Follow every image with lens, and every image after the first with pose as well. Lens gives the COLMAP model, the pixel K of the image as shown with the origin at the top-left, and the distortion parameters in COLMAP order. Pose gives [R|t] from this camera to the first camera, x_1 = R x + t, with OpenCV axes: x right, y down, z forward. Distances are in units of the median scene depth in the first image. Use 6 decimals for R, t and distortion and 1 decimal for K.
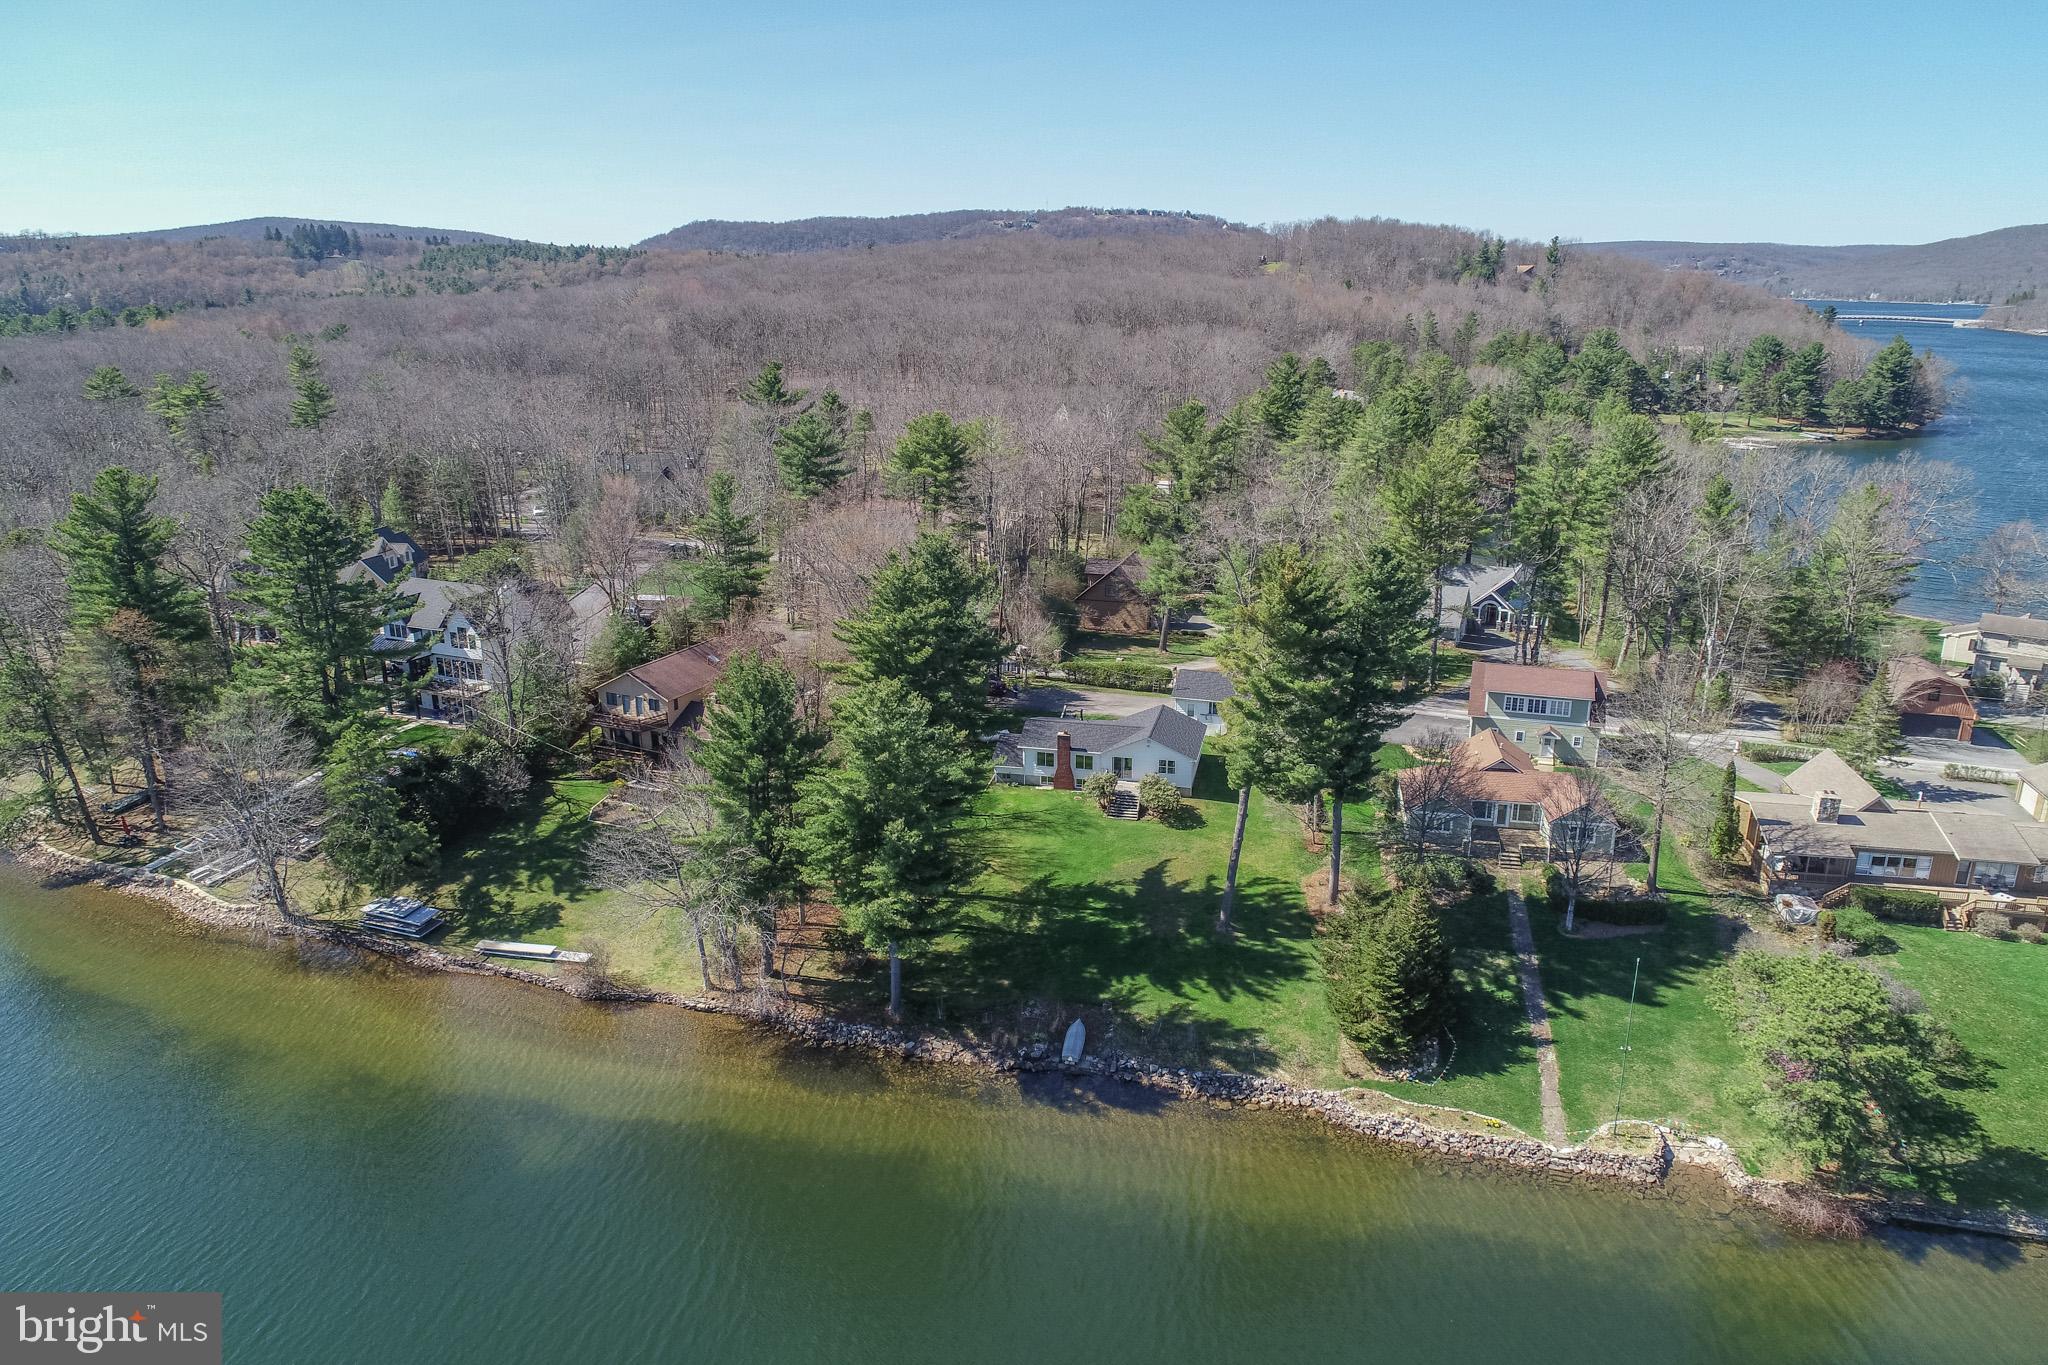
lens RADIAL K [[1374.6, 0, 1022.1], [0, 1374.6, 680.7], [0, 0, 1]] dist [-0.003506, 0.001139]
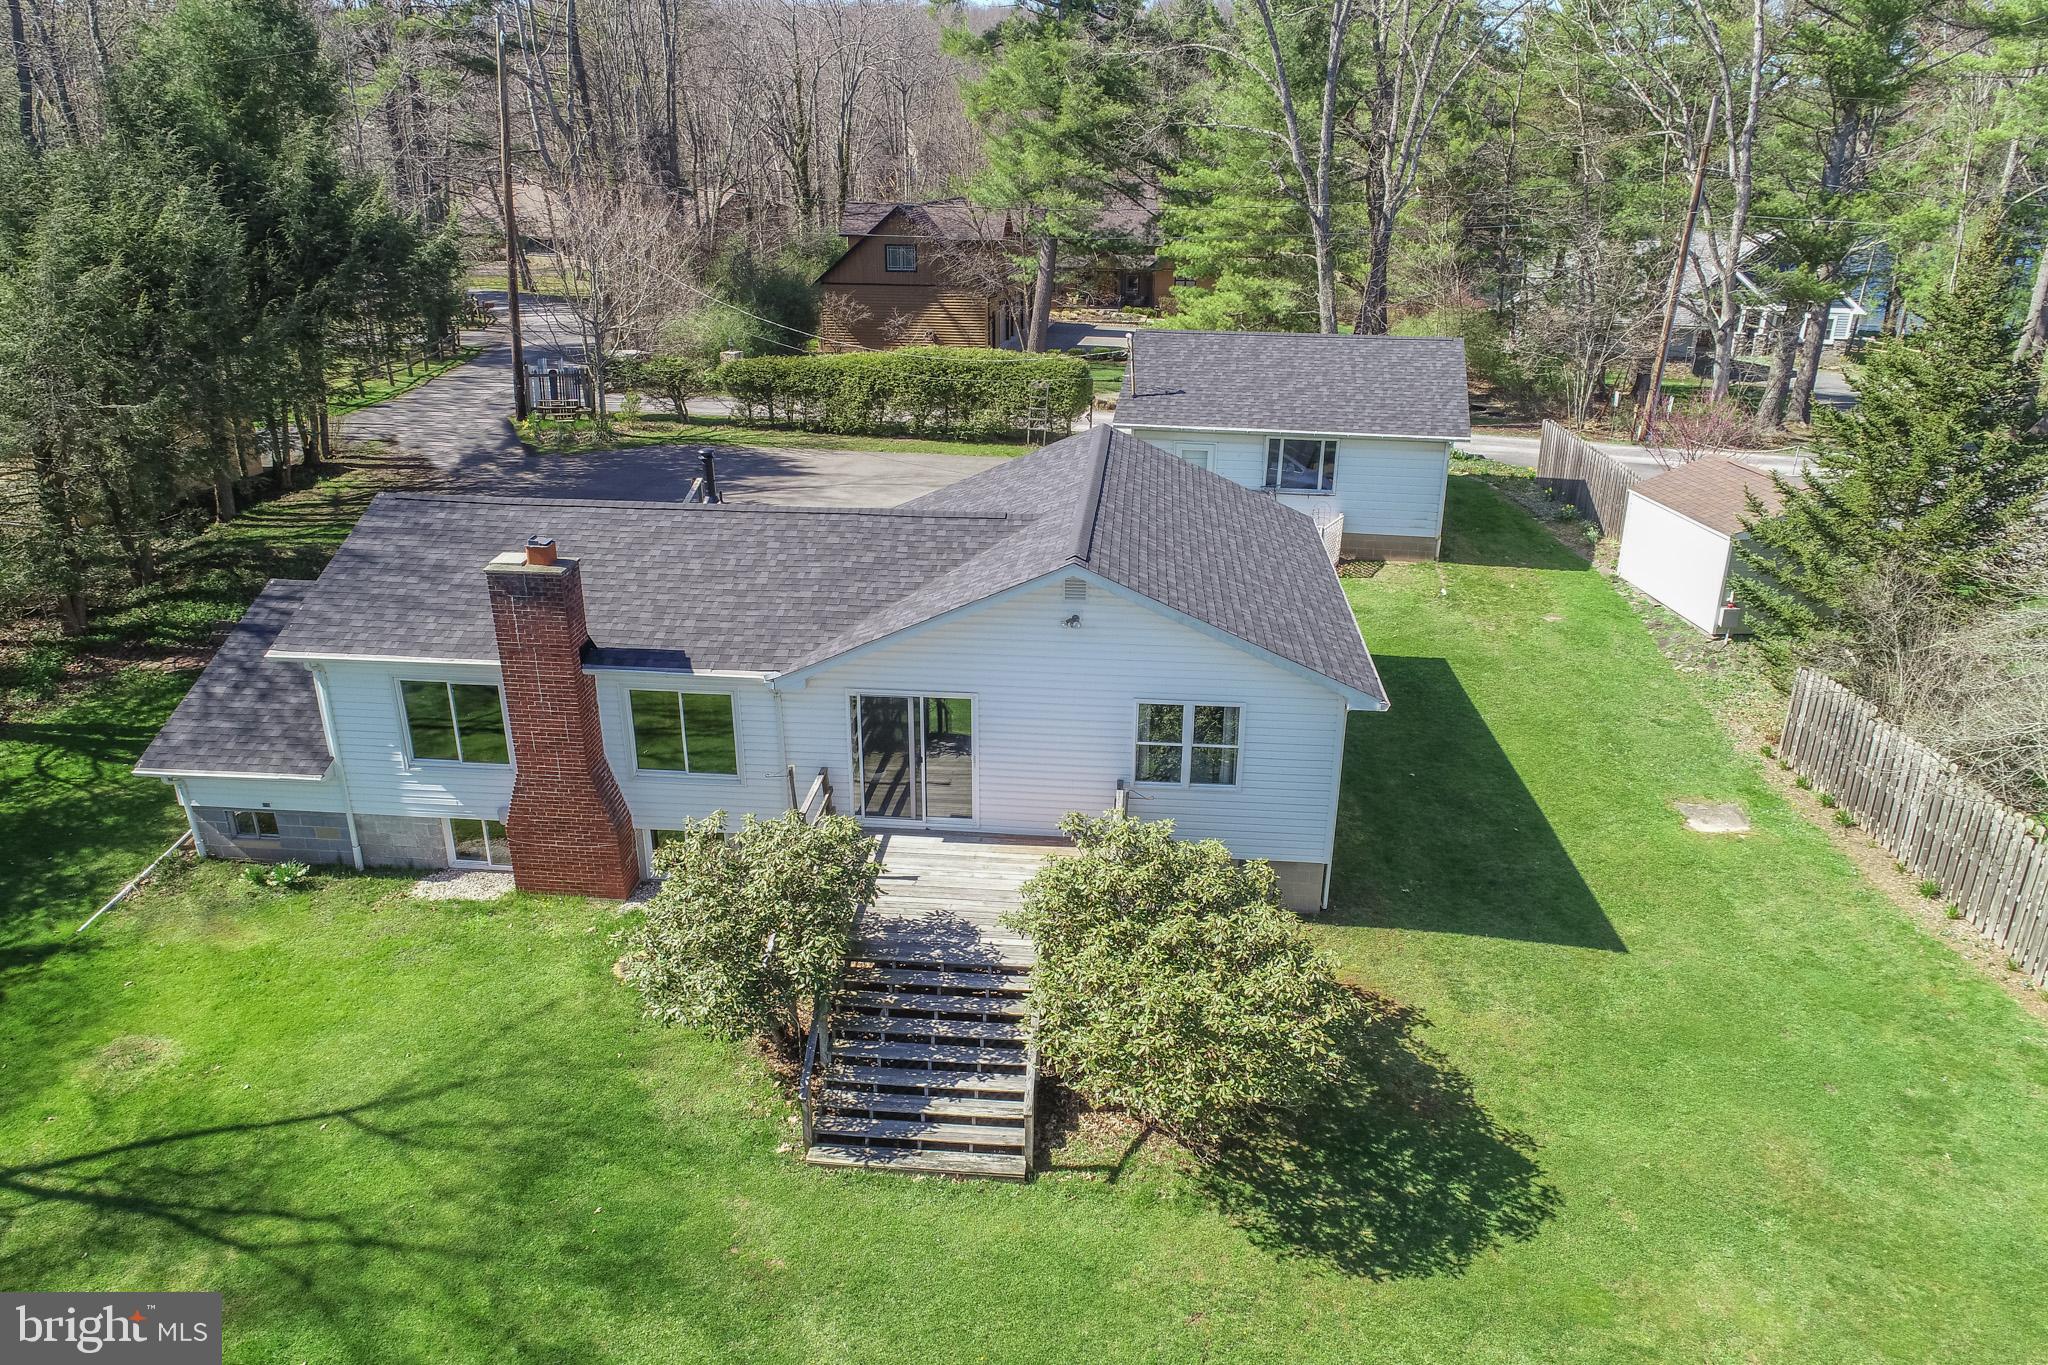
lens RADIAL K [[1365.6, 0, 1019.8], [0, 1365.6, 686.4], [0, 0, 1]] dist [-0.002508, -0.000730]
pose [[0.991756, -0.042527, 0.120878, 0.070320], [0.031757, 0.995465, 0.089672, 0.043149], [-0.124143, -0.085094, 0.988609, 0.892516]]
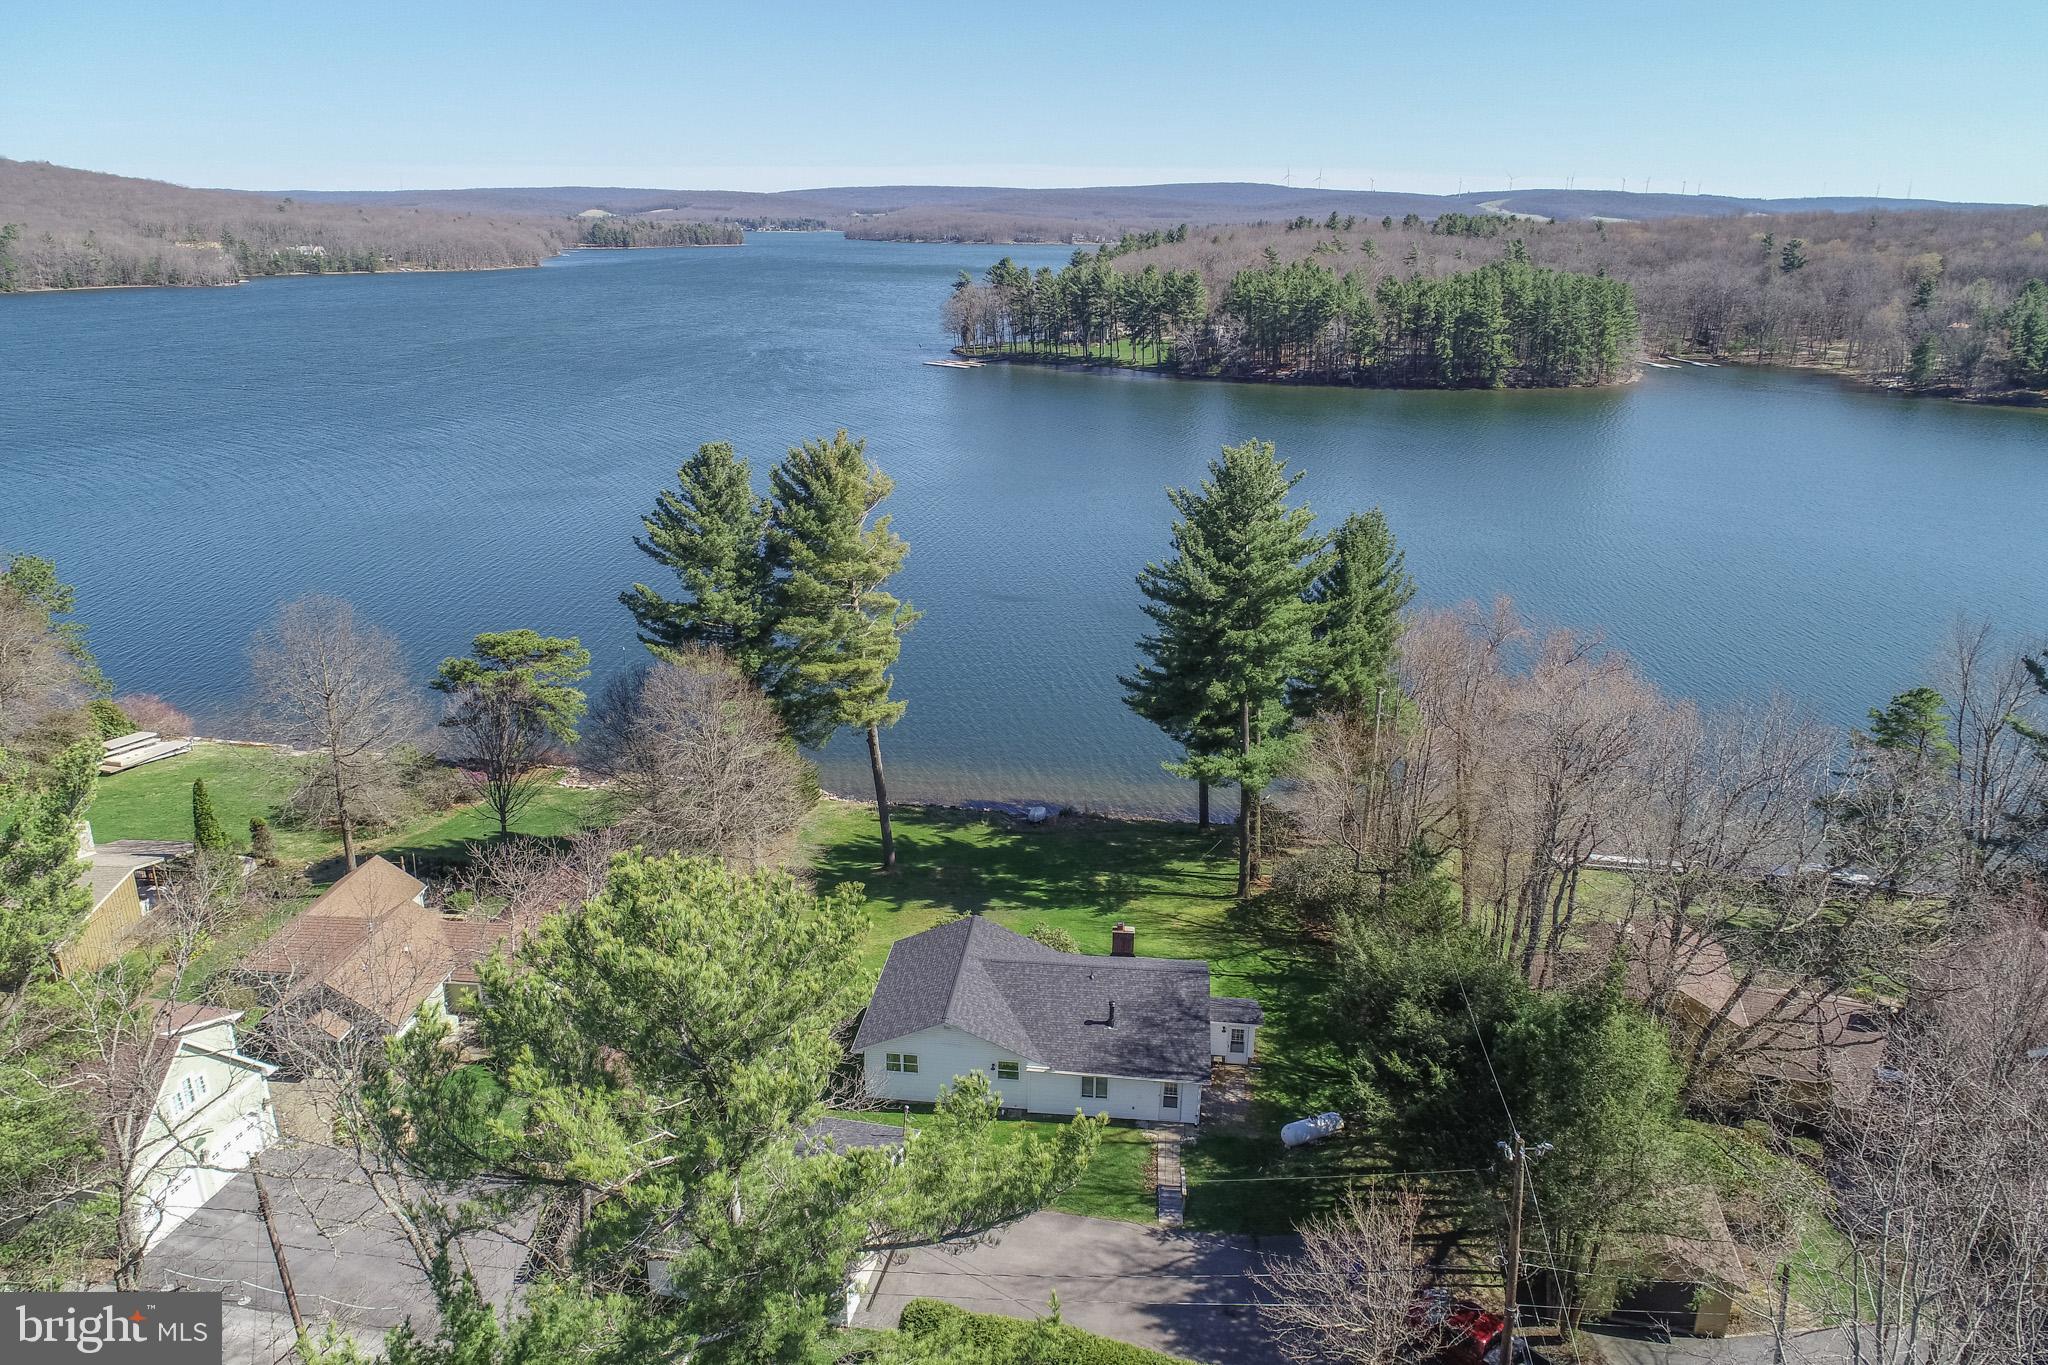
lens RADIAL K [[1374.6, 0, 1022.1], [0, 1374.6, 680.7], [0, 0, 1]] dist [-0.003506, 0.001139]
pose [[-0.993283, 0.031230, -0.111419, 0.141550], [-0.039021, 0.816086, 0.576612, -0.399072], [0.108935, 0.577086, -0.809385, 1.489671]]
